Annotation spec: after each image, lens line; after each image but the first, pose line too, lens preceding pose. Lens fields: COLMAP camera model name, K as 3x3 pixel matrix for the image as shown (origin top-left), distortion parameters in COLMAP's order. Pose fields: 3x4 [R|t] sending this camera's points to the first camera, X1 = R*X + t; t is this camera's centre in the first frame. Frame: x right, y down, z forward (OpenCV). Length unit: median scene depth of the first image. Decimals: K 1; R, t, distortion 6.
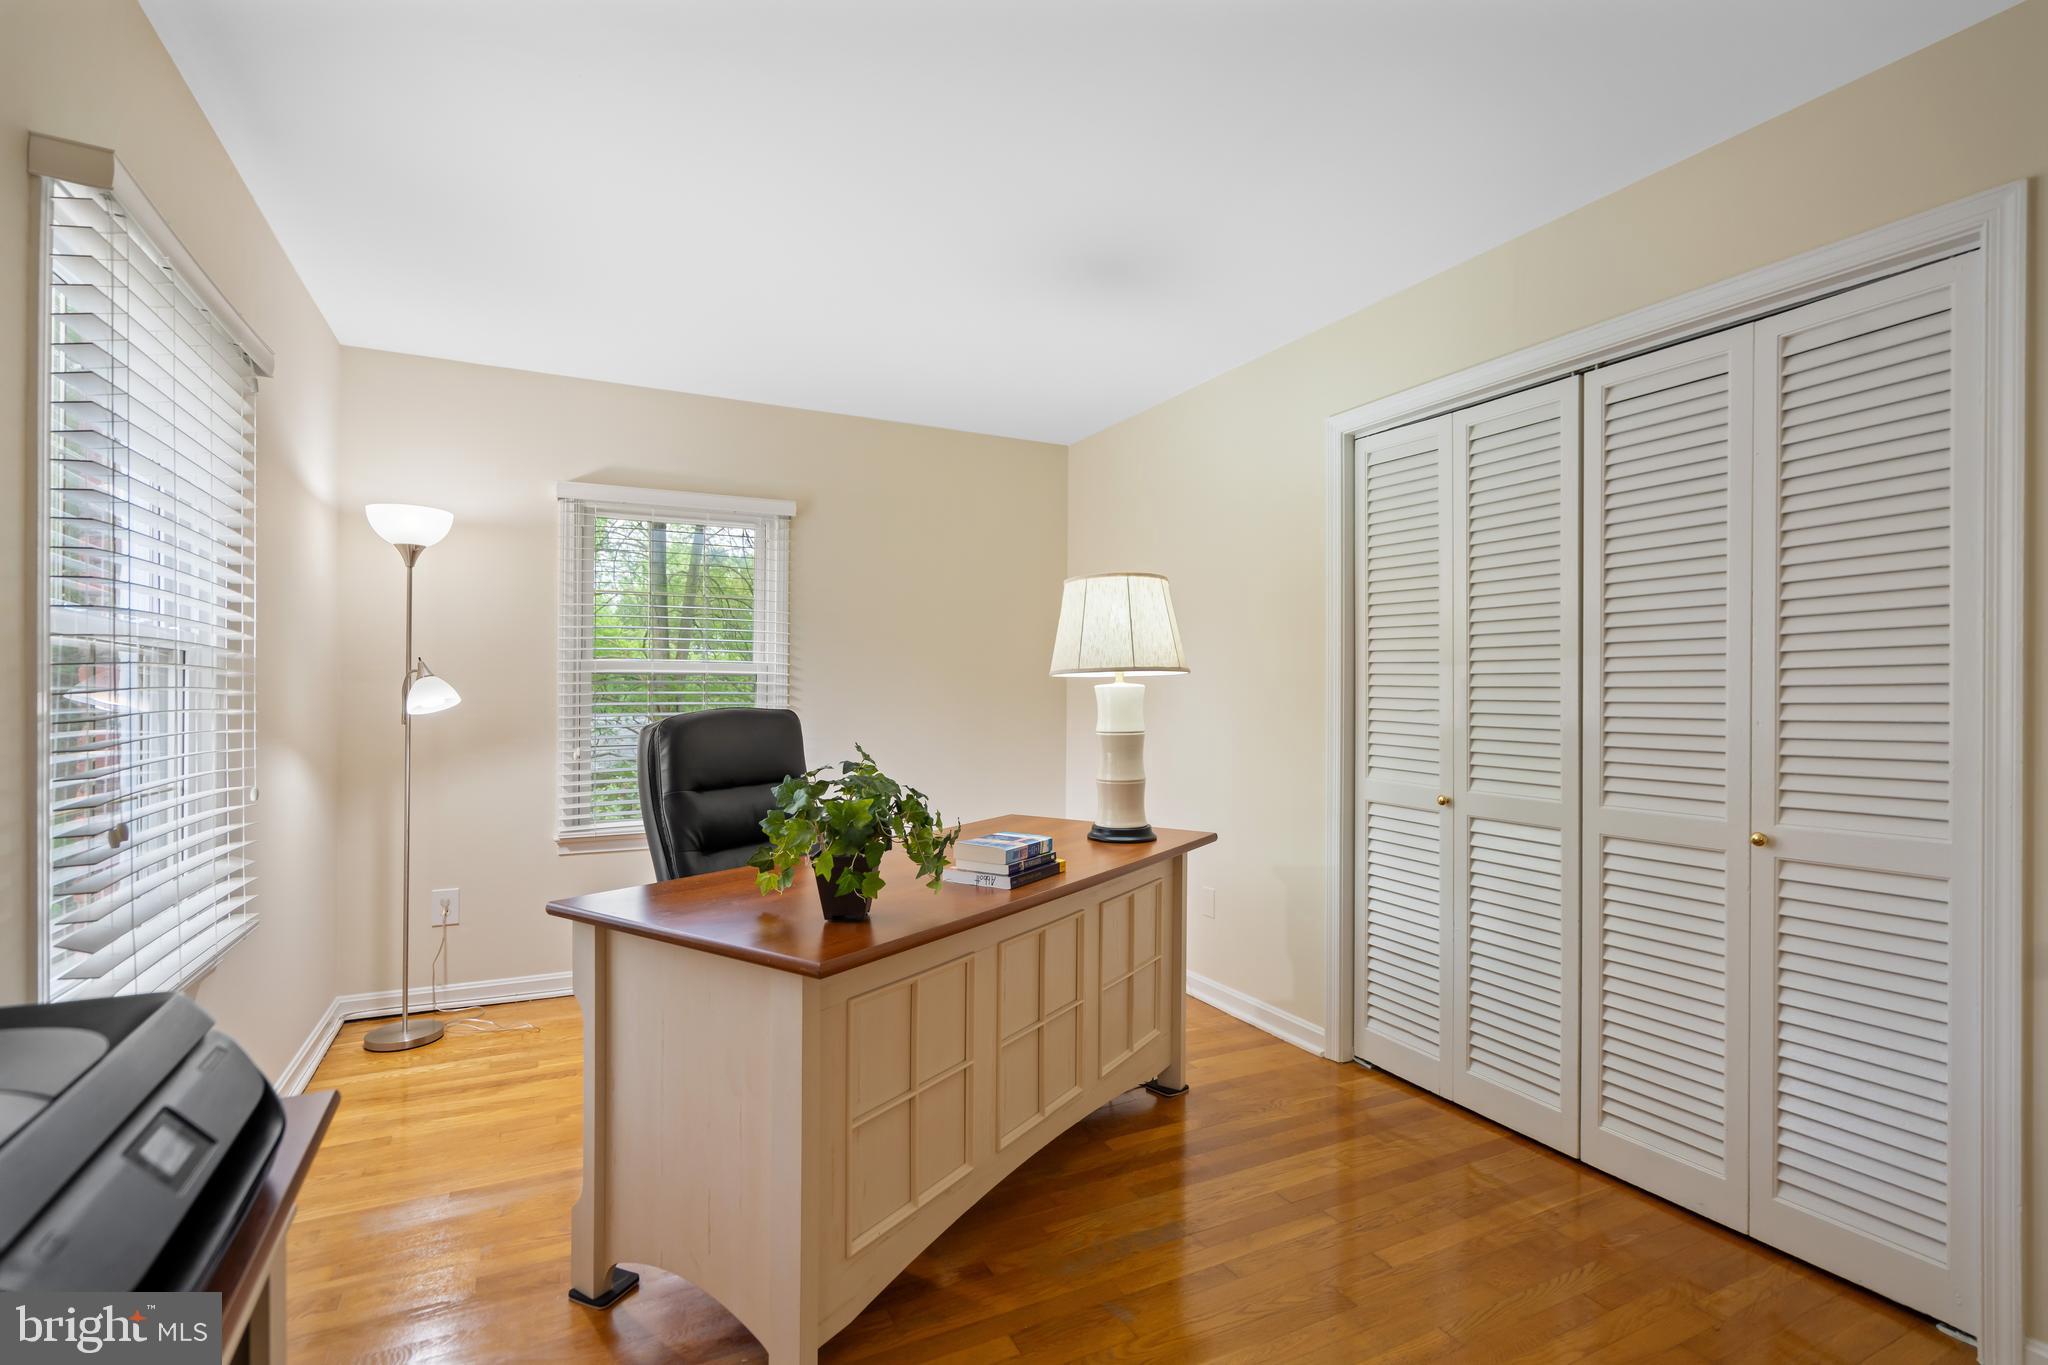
lens RADIAL K [[927.0, 0, 1024.0], [0, 927.0, 682.5], [0, 0, 1]] dist [-0.005431, 0.000247]
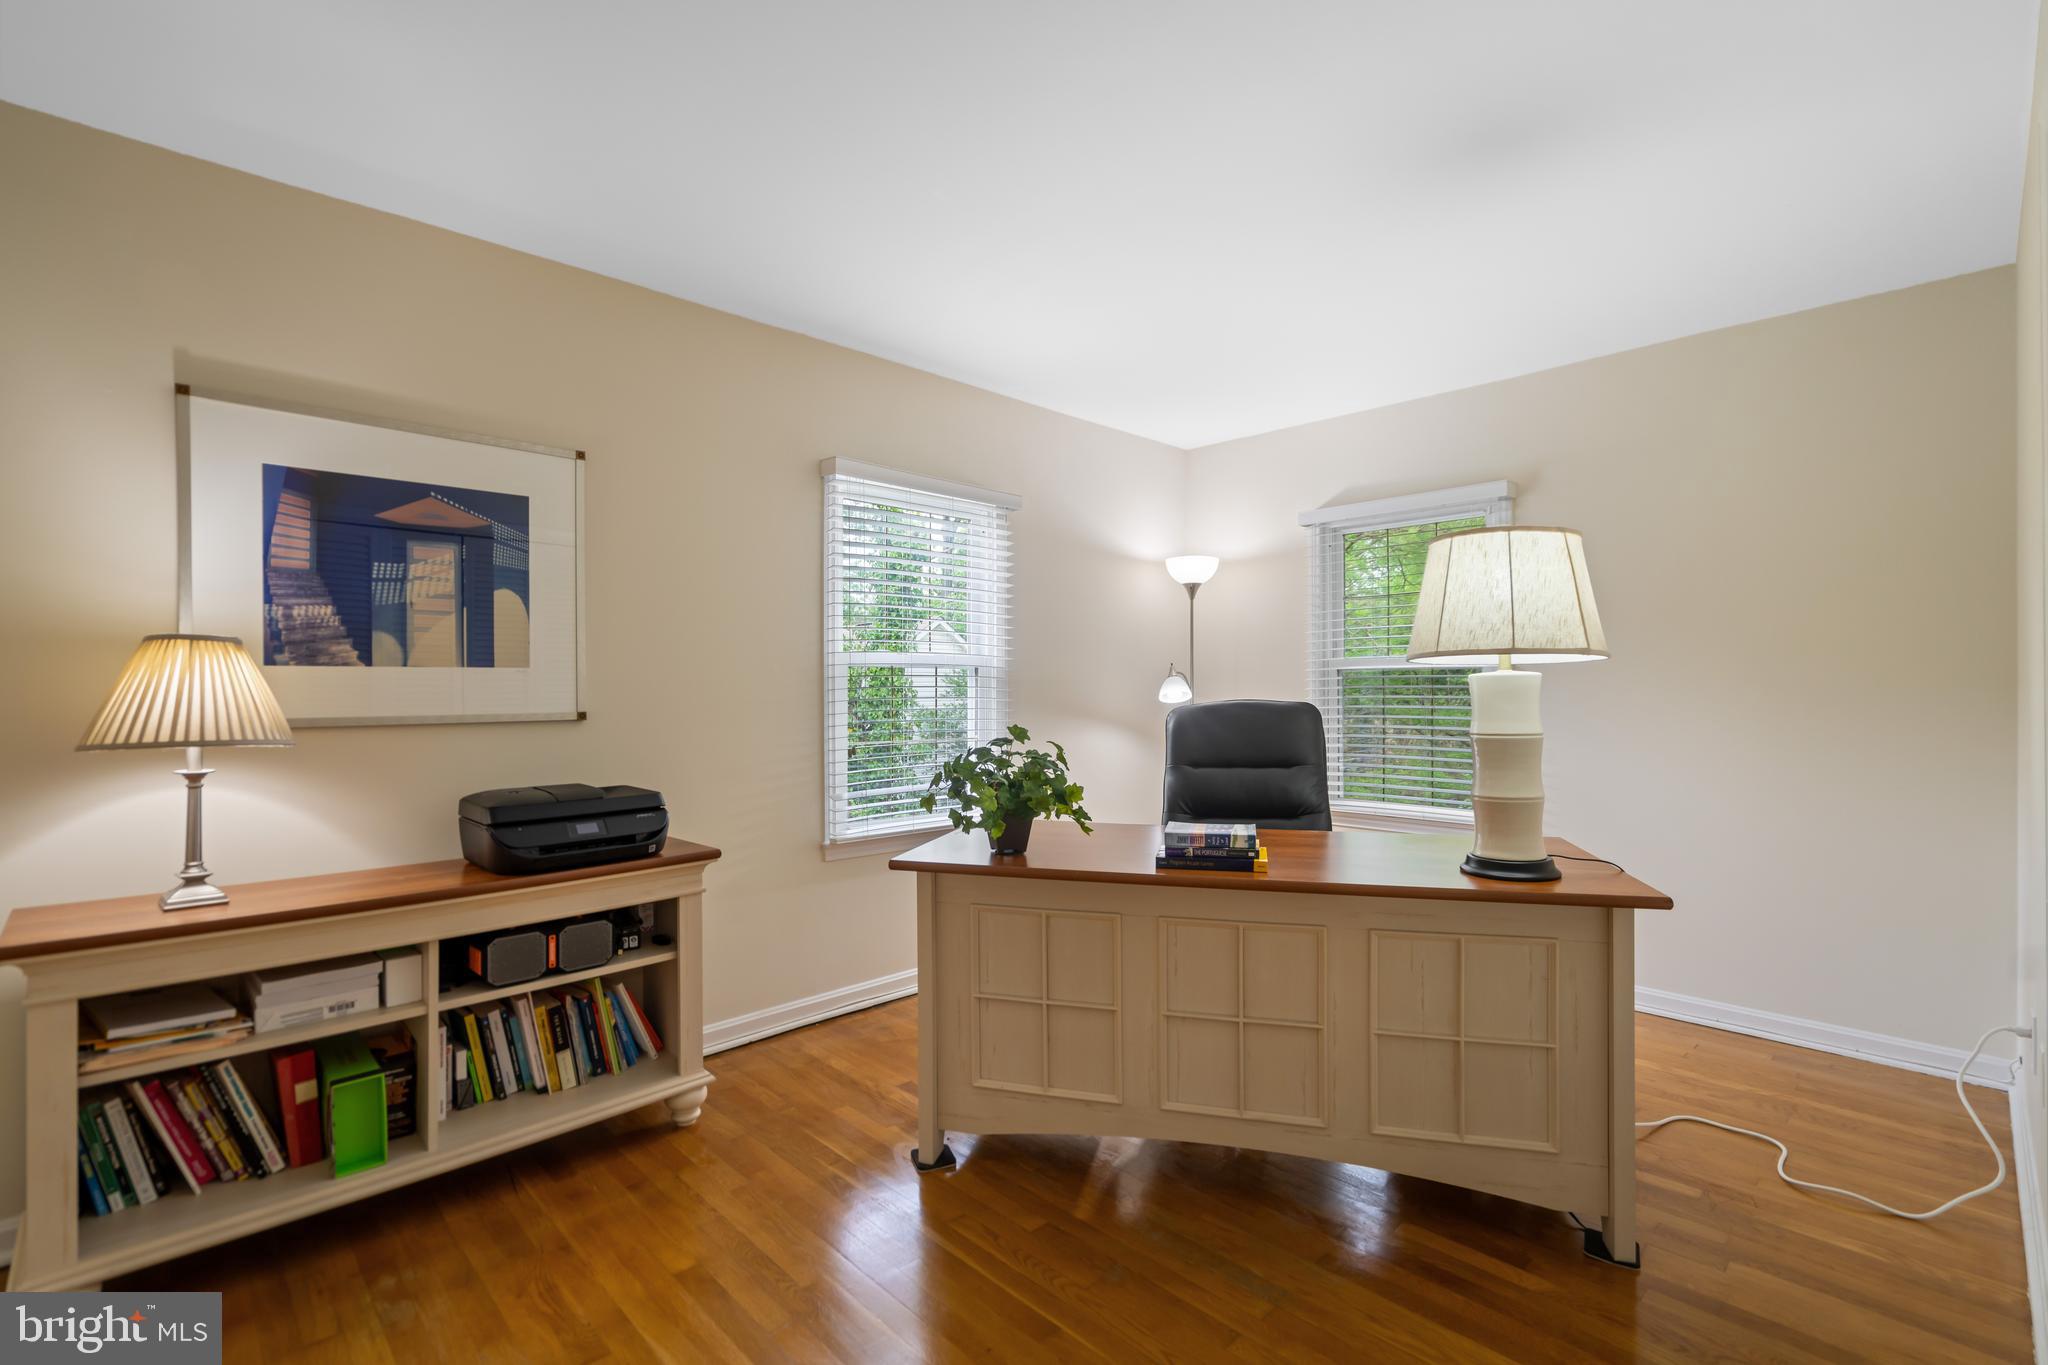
lens RADIAL K [[927.0, 0, 1024.0], [0, 927.0, 682.5], [0, 0, 1]] dist [-0.005431, 0.000247]
pose [[0.303068, -0.011589, -0.952898, 0.706336], [0.018265, 0.999813, -0.006351, 0.007646], [0.952794, -0.015480, 0.303223, 0.382228]]
